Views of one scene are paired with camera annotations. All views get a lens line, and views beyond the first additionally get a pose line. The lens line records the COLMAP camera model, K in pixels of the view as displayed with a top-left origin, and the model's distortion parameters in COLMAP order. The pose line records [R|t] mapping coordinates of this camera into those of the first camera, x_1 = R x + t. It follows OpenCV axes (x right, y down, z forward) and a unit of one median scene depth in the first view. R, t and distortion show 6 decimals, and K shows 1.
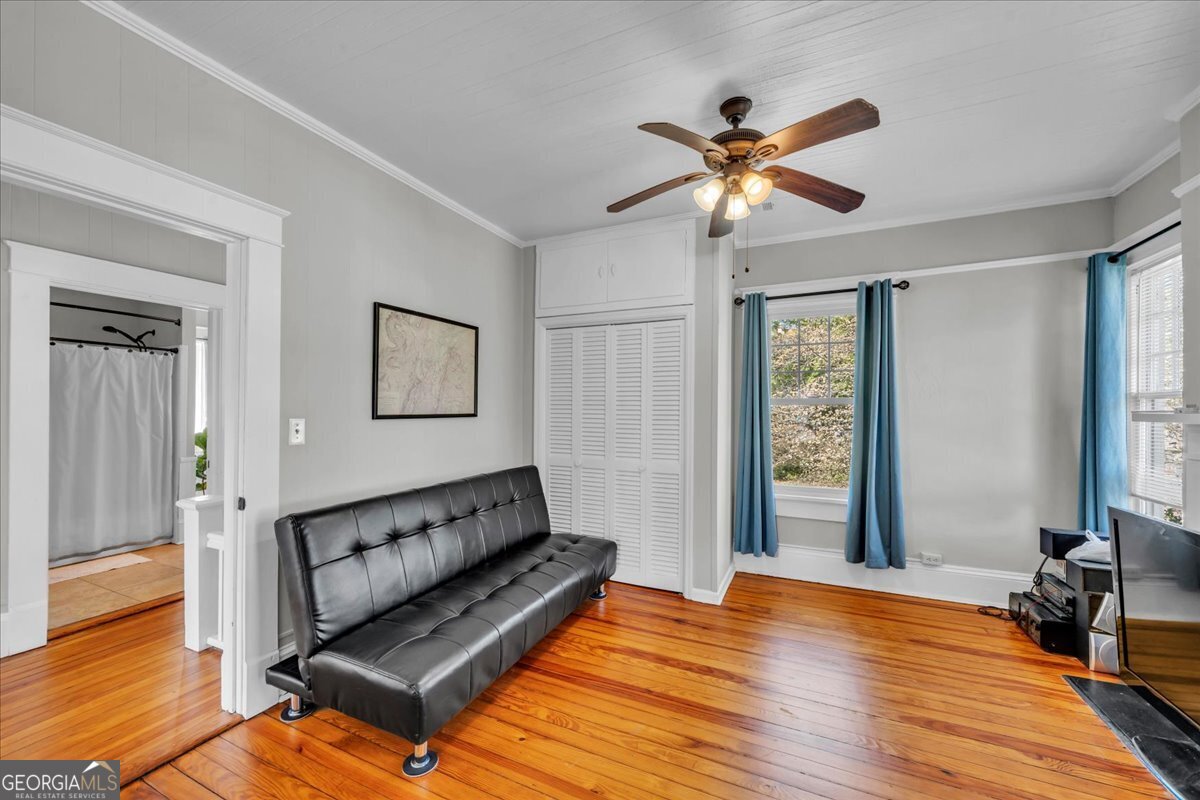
lens RADIAL K [[460.2, 0, 602.7], [0, 460.2, 405.5], [0, 0, 1]] dist [-0.000378, -0.000248]
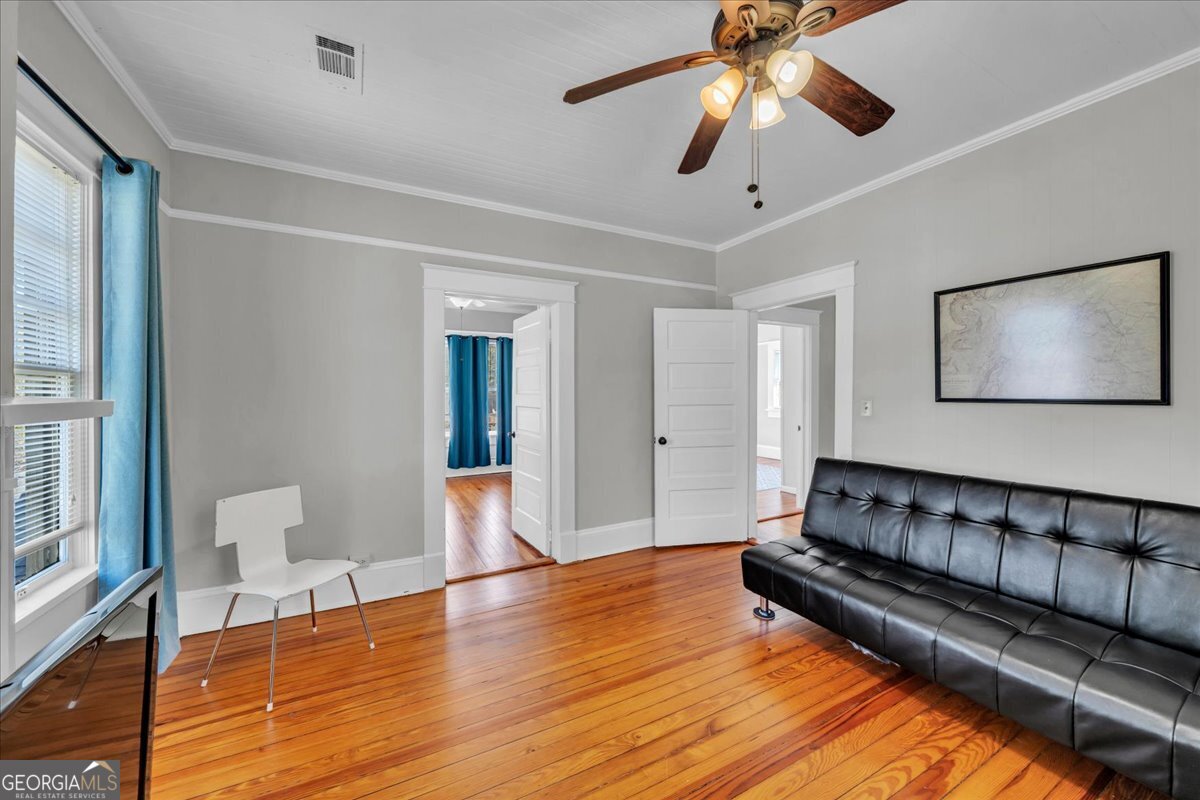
lens RADIAL K [[456.9, 0, 600.0], [0, 456.9, 400.0], [0, 0, 1]] dist [-0.000396, -0.000093]
pose [[-0.616402, 0.003179, -0.787425, 0.699083], [-0.002579, 0.999978, 0.006056, 0.017894], [0.787428, 0.005764, -0.616380, 0.887123]]
